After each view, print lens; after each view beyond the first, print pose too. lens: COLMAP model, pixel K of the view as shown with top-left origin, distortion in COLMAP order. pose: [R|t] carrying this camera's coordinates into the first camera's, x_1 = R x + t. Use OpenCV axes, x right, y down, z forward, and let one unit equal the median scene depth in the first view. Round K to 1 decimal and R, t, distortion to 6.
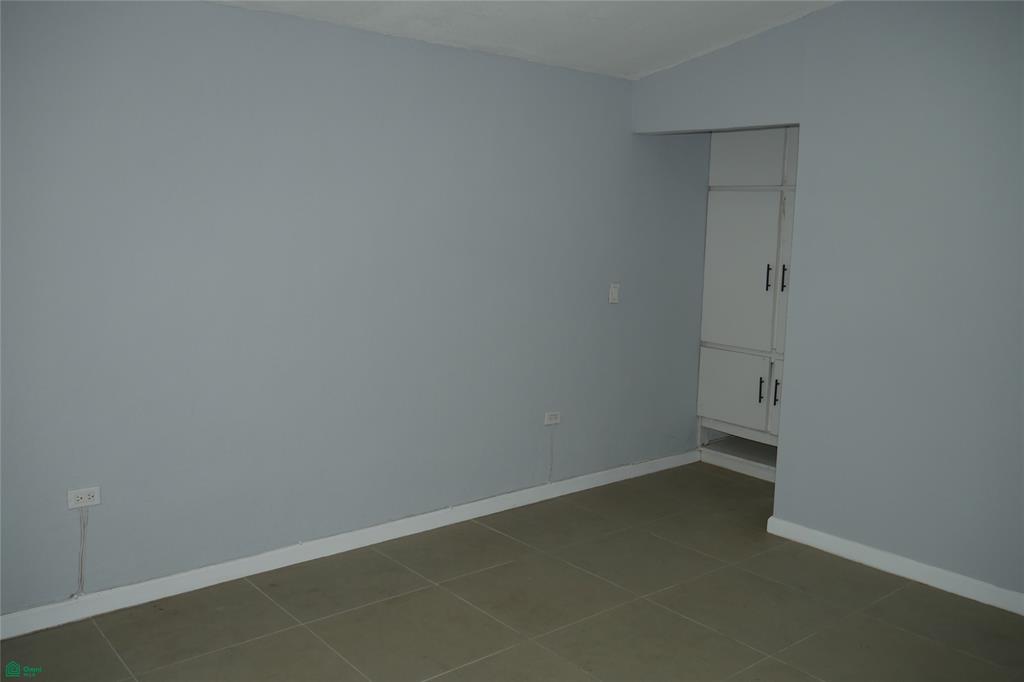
lens RADIAL K [[867.6, 0, 512.0], [0, 867.6, 341.0], [0, 0, 1]] dist [-0.002496, -0.000510]
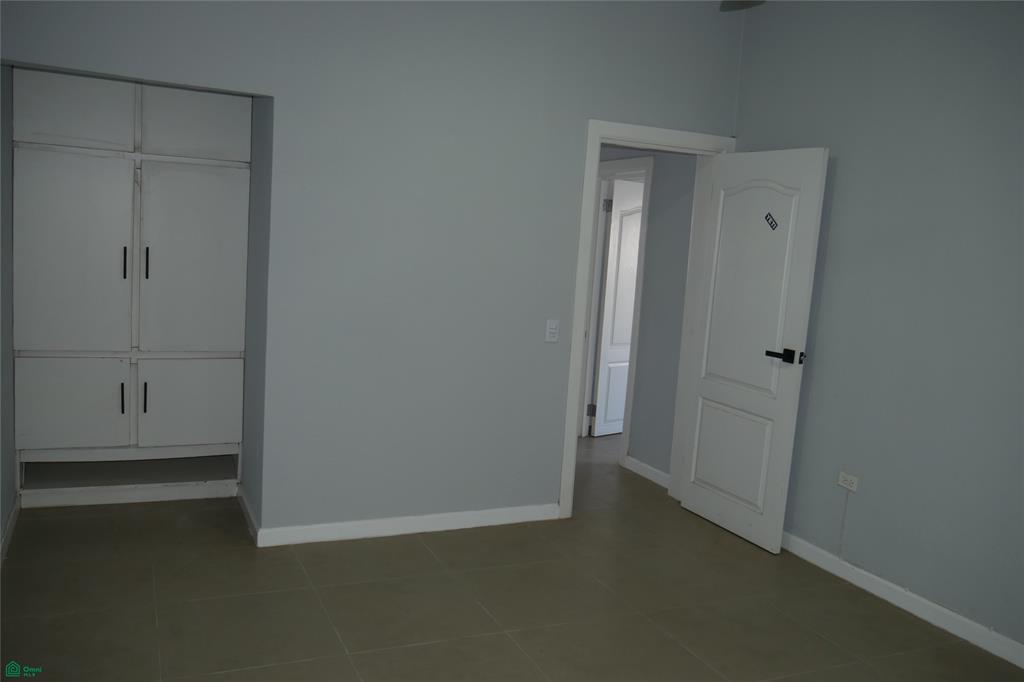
lens RADIAL K [[867.6, 0, 512.0], [0, 867.6, 341.0], [0, 0, 1]] dist [-0.002496, -0.000510]
pose [[0.245237, -0.116642, 0.962421, -0.424626], [0.064324, 0.992506, 0.103897, -0.061669], [-0.967327, 0.036427, 0.250902, 0.440360]]
